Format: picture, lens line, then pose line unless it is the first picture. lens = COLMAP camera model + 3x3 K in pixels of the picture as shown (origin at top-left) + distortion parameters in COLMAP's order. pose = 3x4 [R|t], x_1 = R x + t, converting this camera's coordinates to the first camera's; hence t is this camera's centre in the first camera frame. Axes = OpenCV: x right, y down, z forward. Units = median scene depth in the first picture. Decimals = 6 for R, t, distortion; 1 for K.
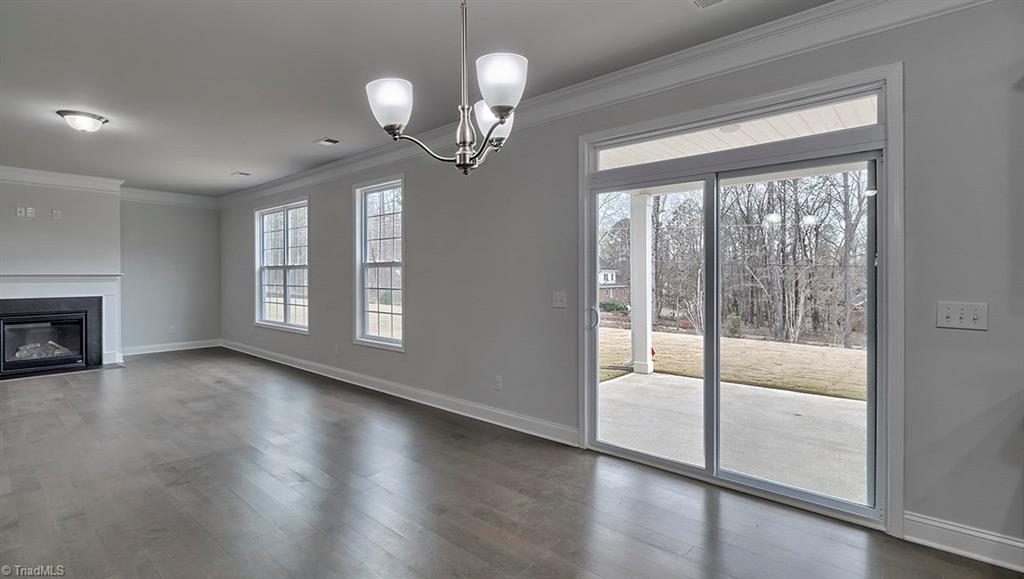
lens RADIAL K [[476.6, 0, 505.3], [0, 476.6, 280.1], [0, 0, 1]] dist [0.000327, 0.000116]
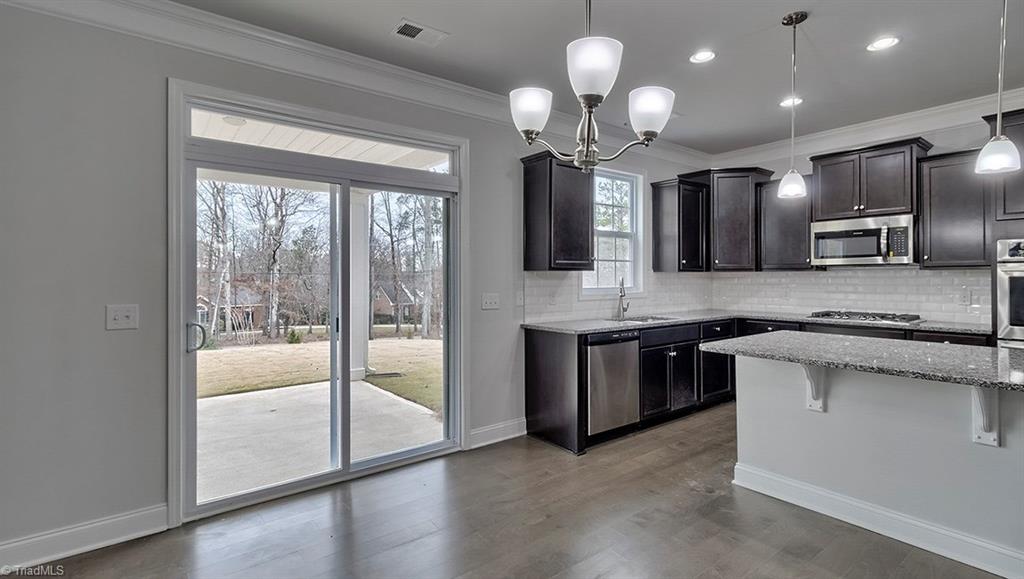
lens RADIAL K [[476.6, 0, 505.3], [0, 476.6, 280.1], [0, 0, 1]] dist [0.000327, 0.000116]
pose [[0.187283, -0.005367, 0.982291, -0.512259], [0.011563, 0.999928, 0.003258, -0.005656], [-0.982238, 0.010748, 0.187332, 0.464952]]
